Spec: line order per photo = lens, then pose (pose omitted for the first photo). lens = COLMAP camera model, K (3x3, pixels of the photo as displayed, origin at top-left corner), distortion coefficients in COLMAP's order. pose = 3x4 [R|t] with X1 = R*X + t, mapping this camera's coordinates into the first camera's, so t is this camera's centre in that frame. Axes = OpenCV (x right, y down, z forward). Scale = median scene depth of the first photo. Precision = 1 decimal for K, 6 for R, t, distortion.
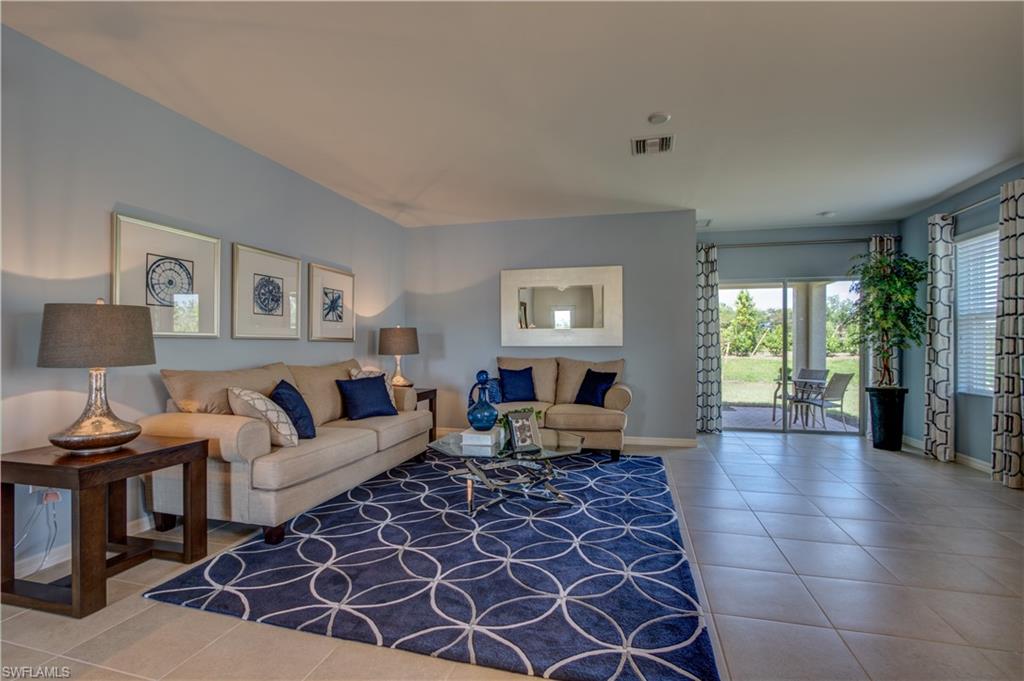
lens RADIAL K [[470.9, 0, 512.0], [0, 470.9, 340.5], [0, 0, 1]] dist [-0.019114, -0.000300]
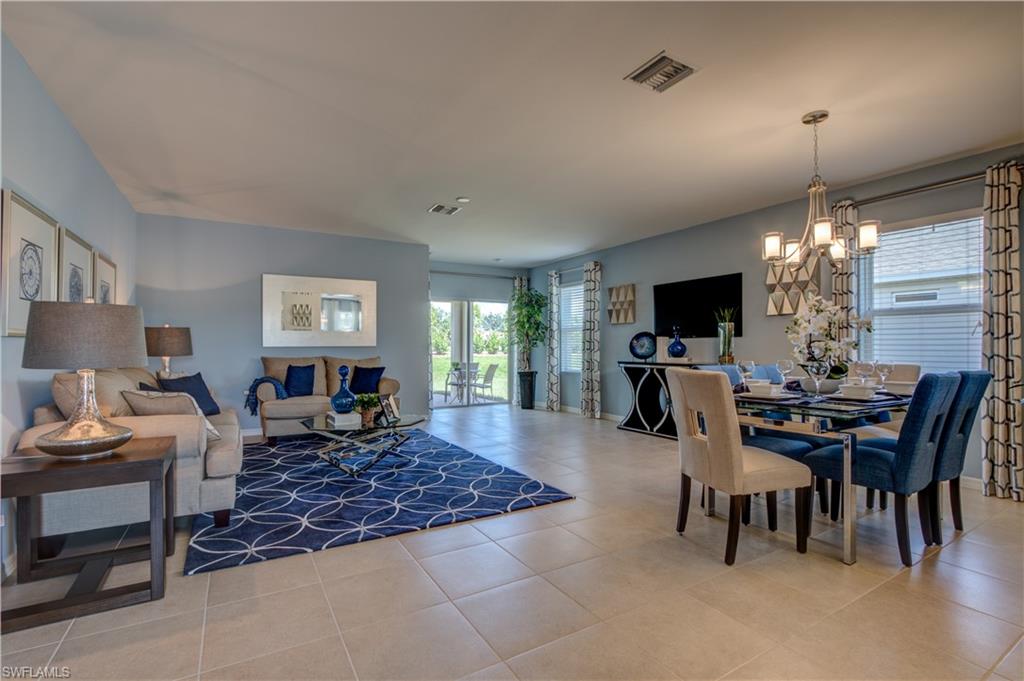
lens RADIAL K [[470.9, 0, 512.0], [0, 470.9, 340.5], [0, 0, 1]] dist [-0.019114, -0.000300]
pose [[0.702424, 0.006026, 0.711733, -0.504633], [-0.005392, 0.999981, -0.003145, -0.001576], [-0.711738, -0.001628, 0.702443, -0.156074]]
